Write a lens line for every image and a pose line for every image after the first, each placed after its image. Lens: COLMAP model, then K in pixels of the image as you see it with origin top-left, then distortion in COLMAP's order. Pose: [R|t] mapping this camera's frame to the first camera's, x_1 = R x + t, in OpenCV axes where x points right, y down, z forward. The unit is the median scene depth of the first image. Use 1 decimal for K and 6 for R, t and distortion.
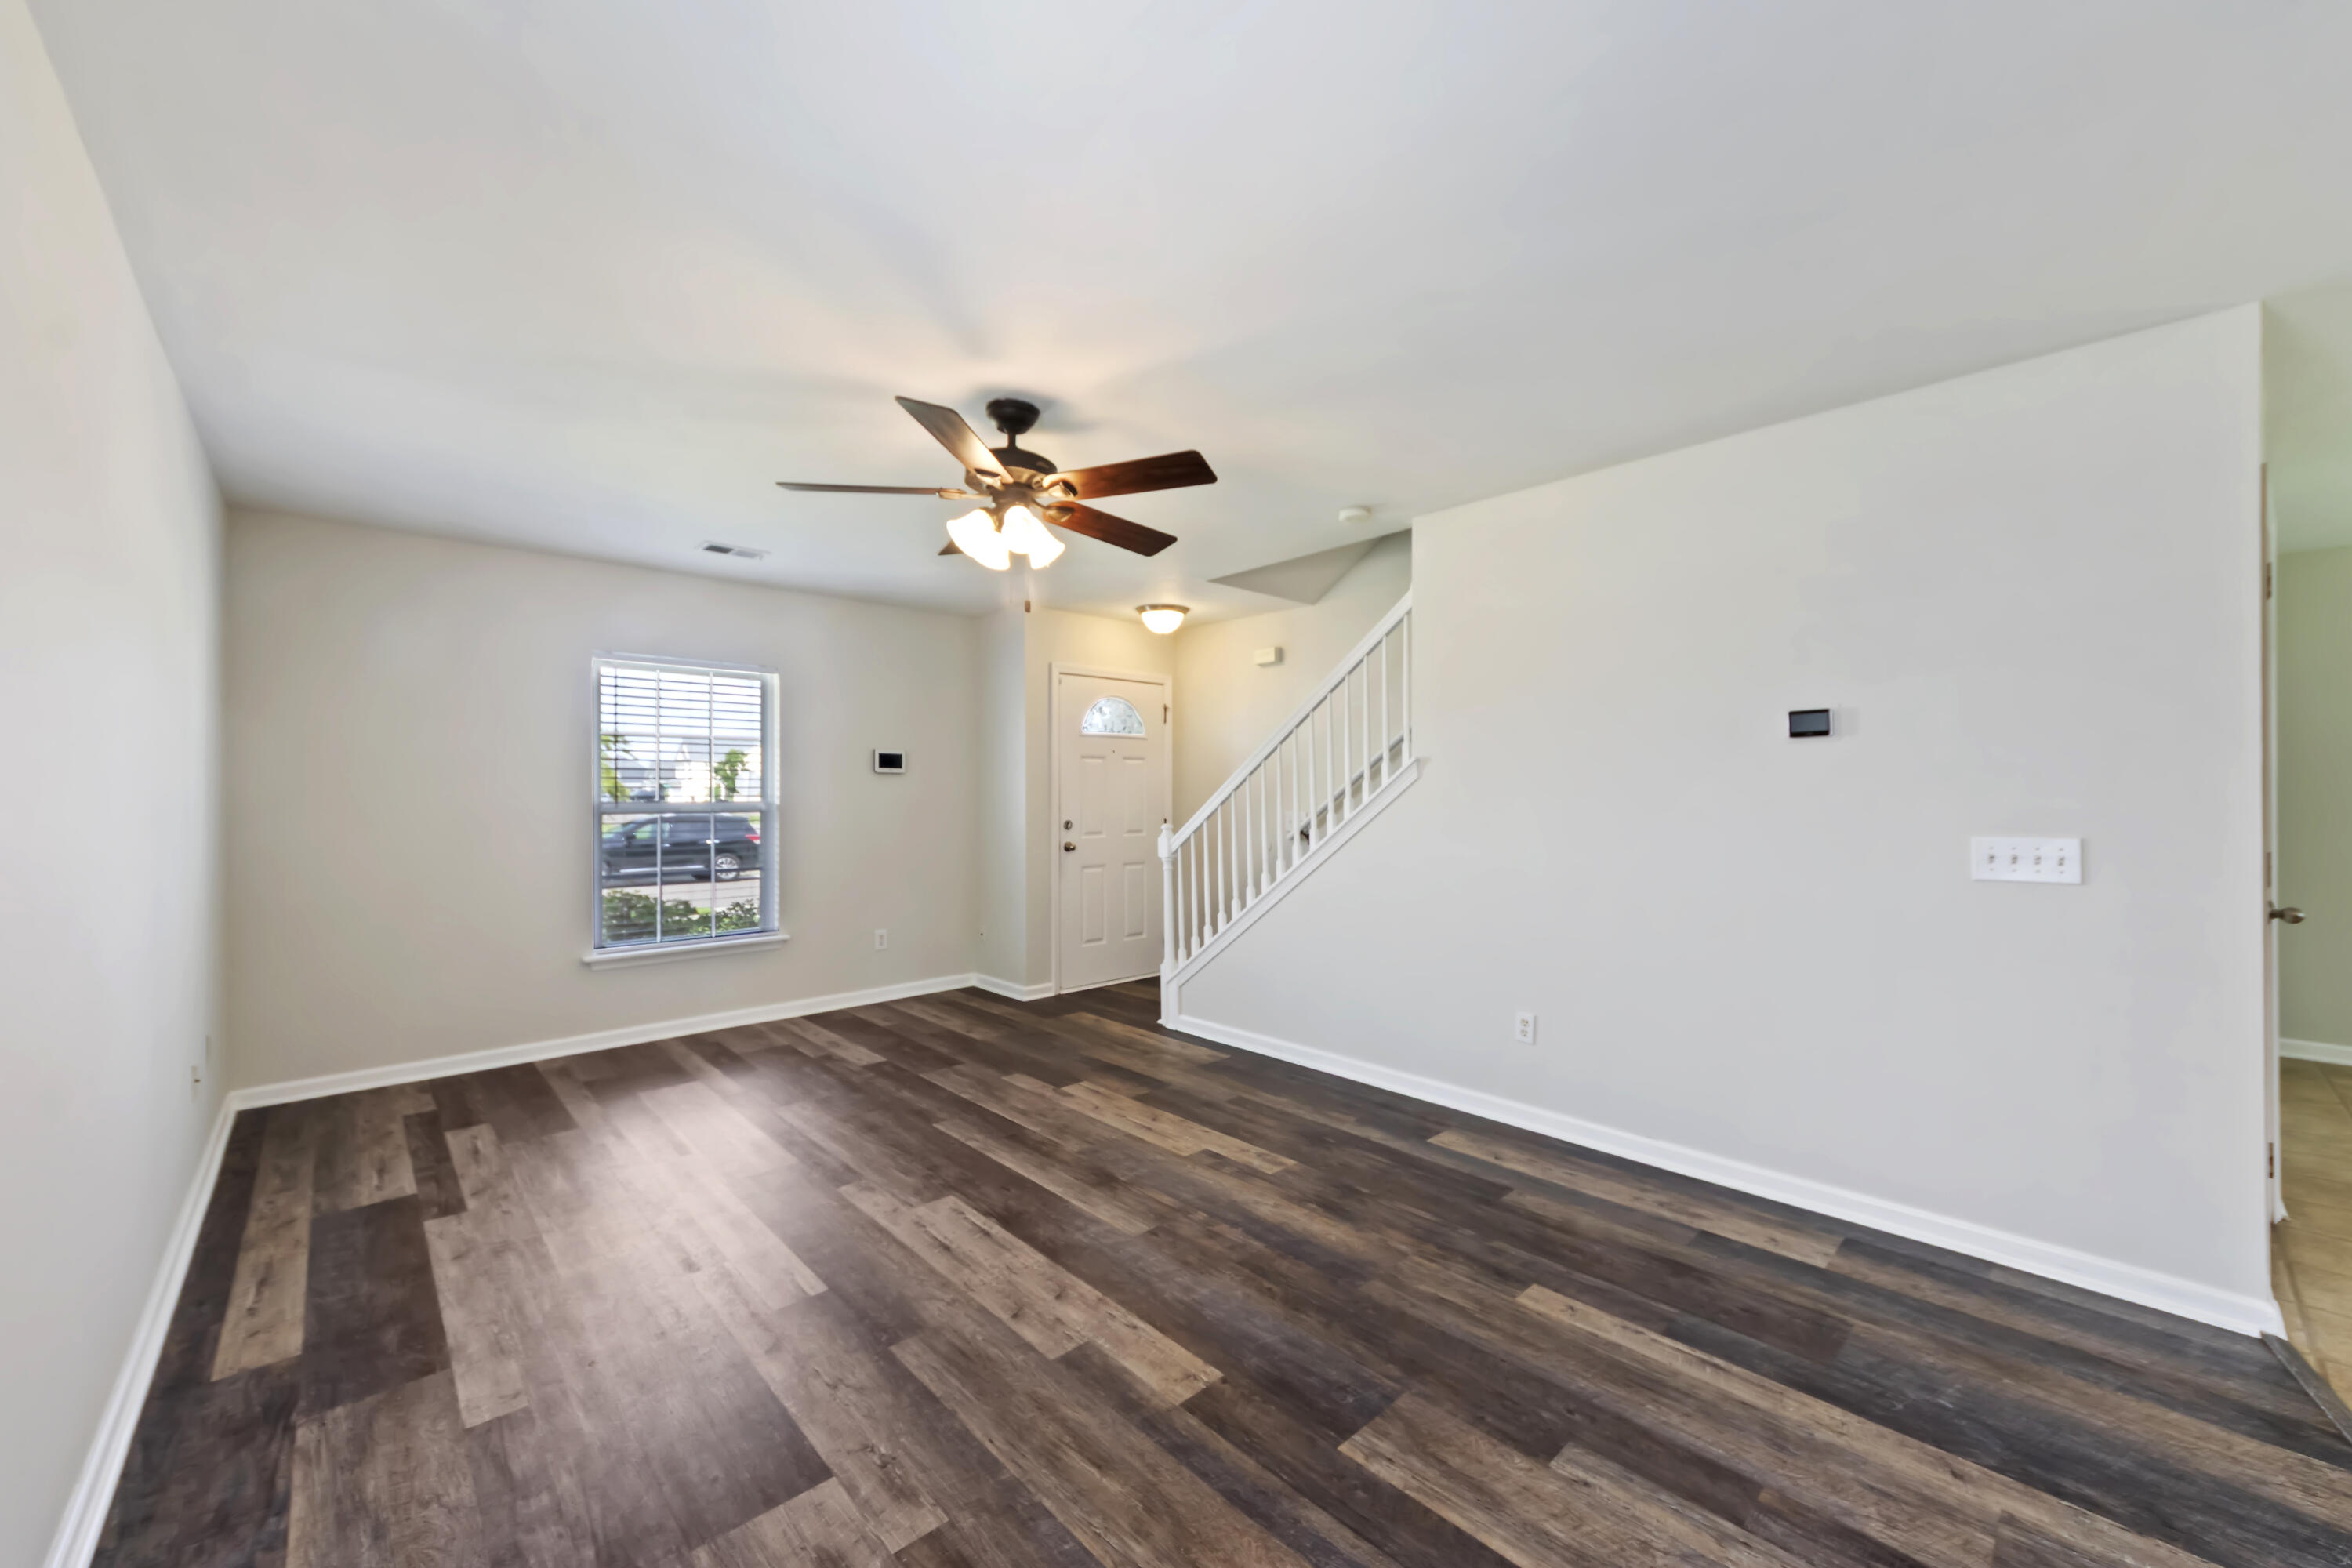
lens RADIAL K [[897.8, 0, 1174.6], [0, 897.8, 786.1], [0, 0, 1]] dist [0.001626, 0.000080]
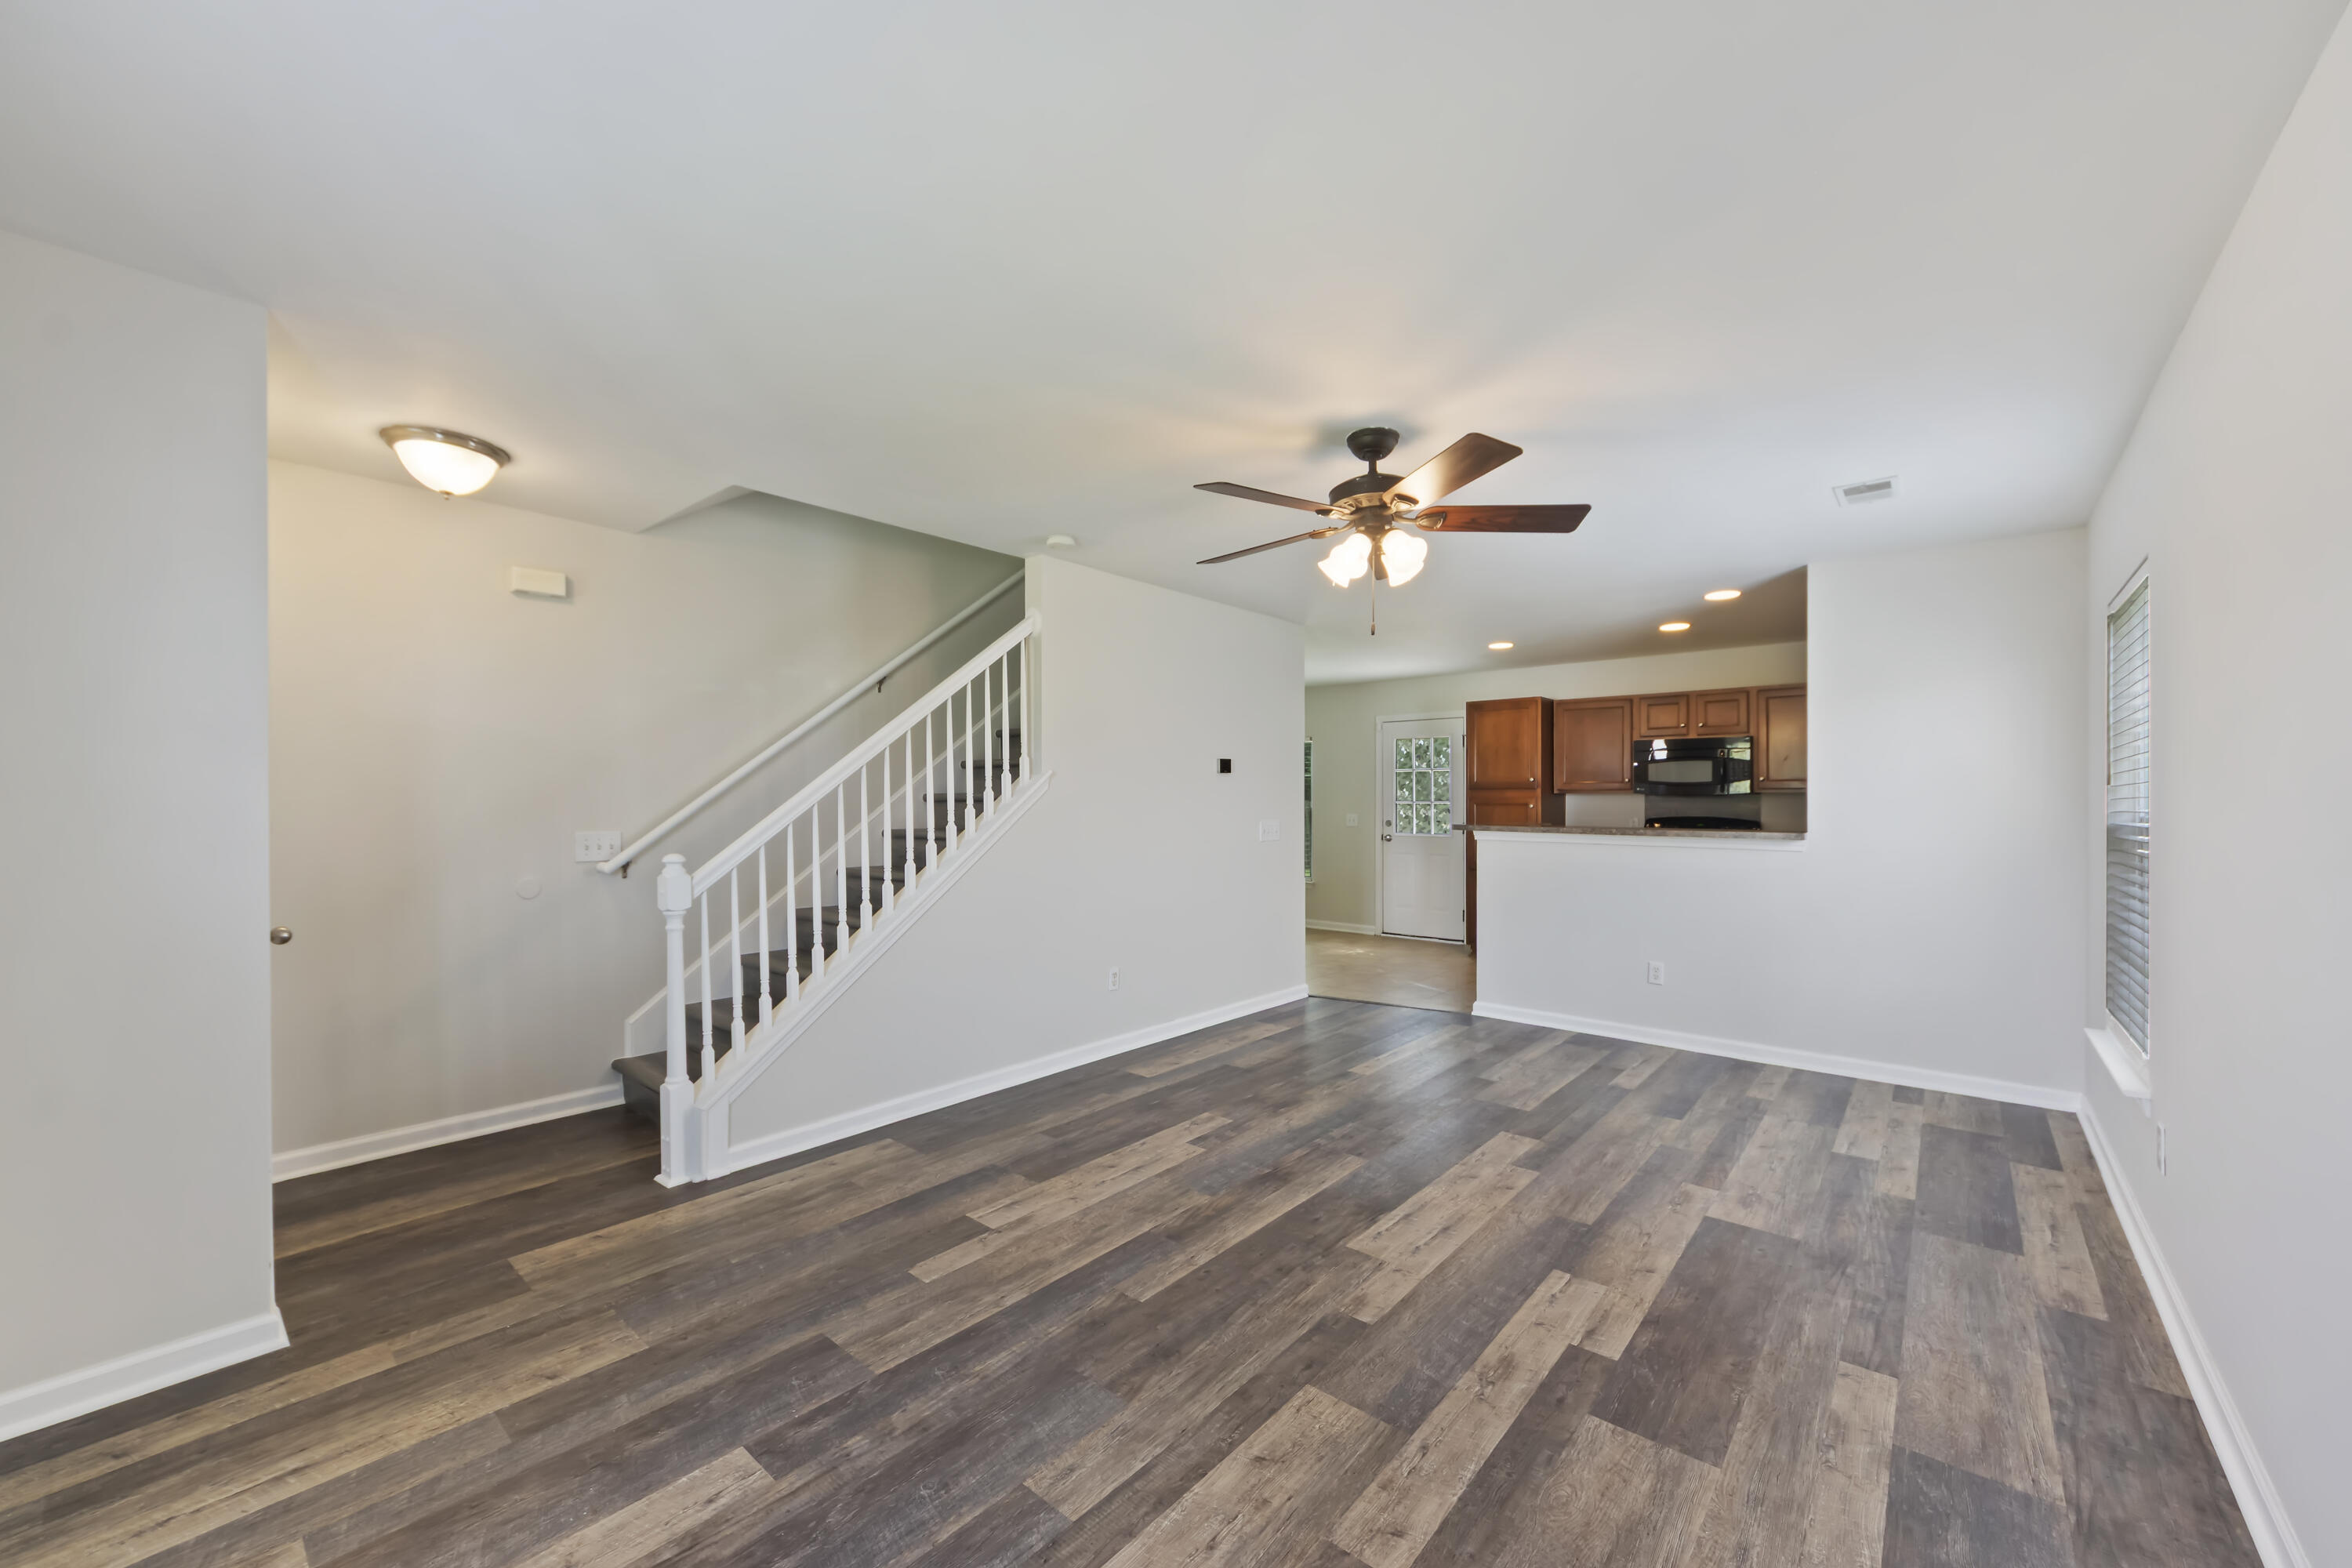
lens RADIAL K [[897.8, 0, 1178.3], [0, 897.8, 801.9], [0, 0, 1]] dist [0.001626, 0.000080]
pose [[-0.106870, -0.003783, 0.994266, -0.988137], [-0.006703, 0.999973, 0.003085, 0.002562], [-0.994250, -0.006335, -0.106892, 1.104754]]
